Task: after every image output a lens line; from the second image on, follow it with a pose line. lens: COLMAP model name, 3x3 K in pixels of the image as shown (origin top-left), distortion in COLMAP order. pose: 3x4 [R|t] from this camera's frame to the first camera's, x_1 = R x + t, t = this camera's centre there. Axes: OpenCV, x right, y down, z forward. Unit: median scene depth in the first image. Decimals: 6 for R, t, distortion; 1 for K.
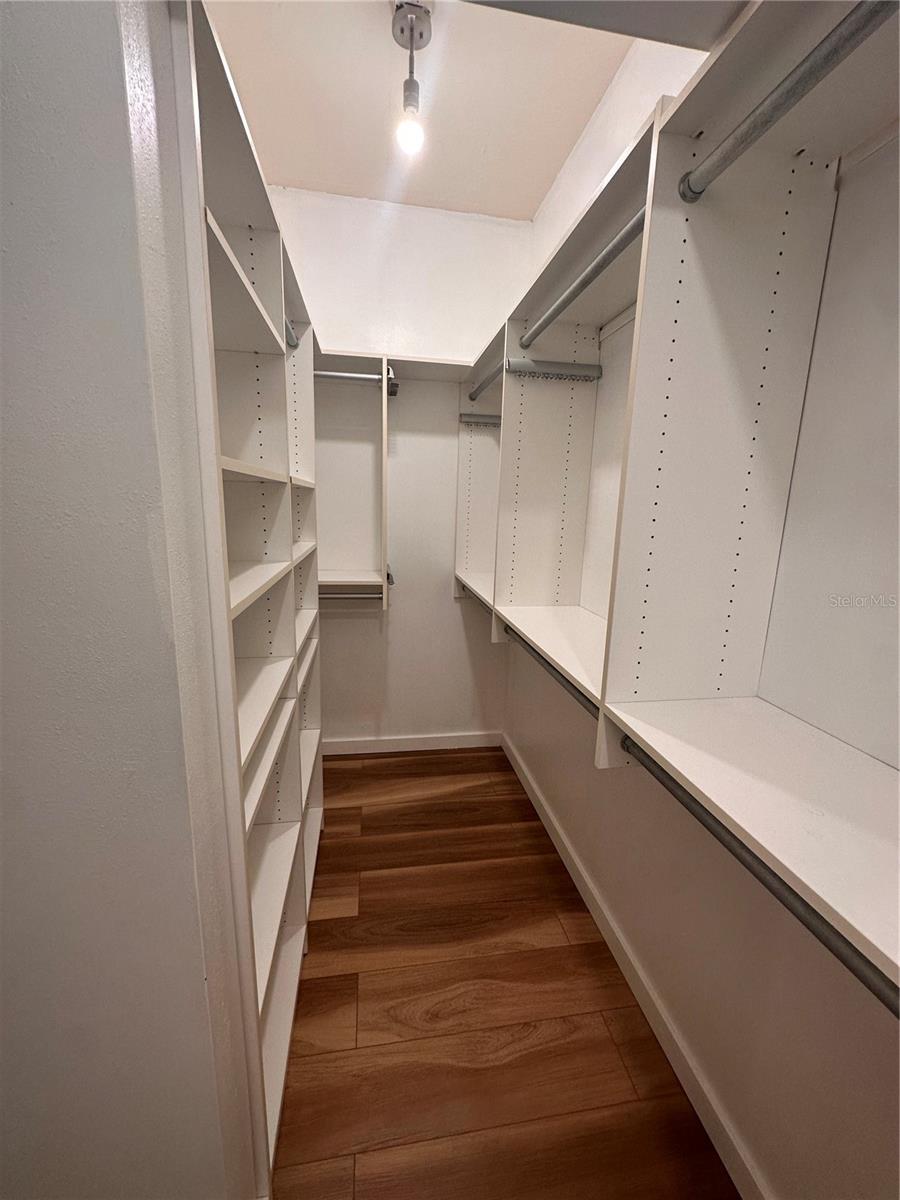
lens RADIAL K [[481.0, 0, 450.0], [0, 481.0, 600.0], [0, 0, 1]] dist [0.000030, 0.000185]
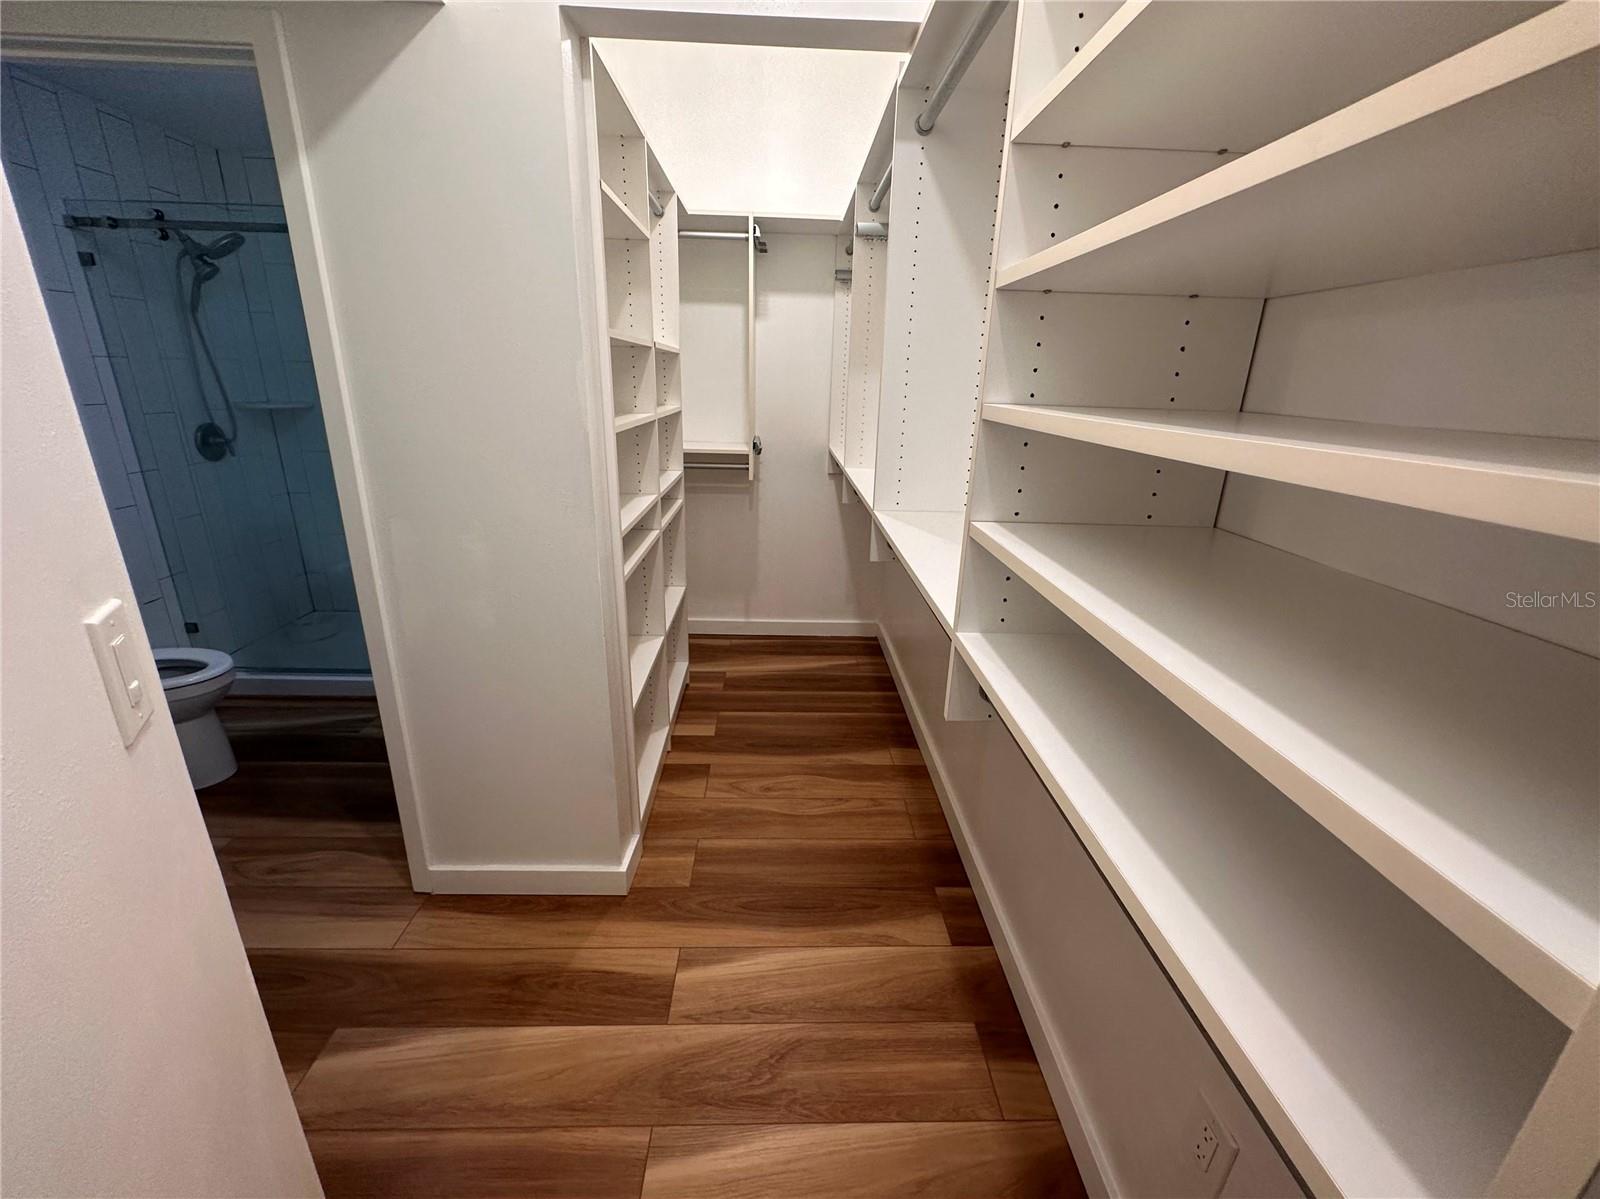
lens RADIAL K [[667.5, 0, 800.9], [0, 667.5, 596.2], [0, 0, 1]] dist [-0.003338, -0.000513]
pose [[0.991992, 0.036290, -0.120978, 0.157242], [-0.022231, 0.993047, 0.115602, 0.106677], [0.124332, -0.111987, 0.985901, -0.411789]]
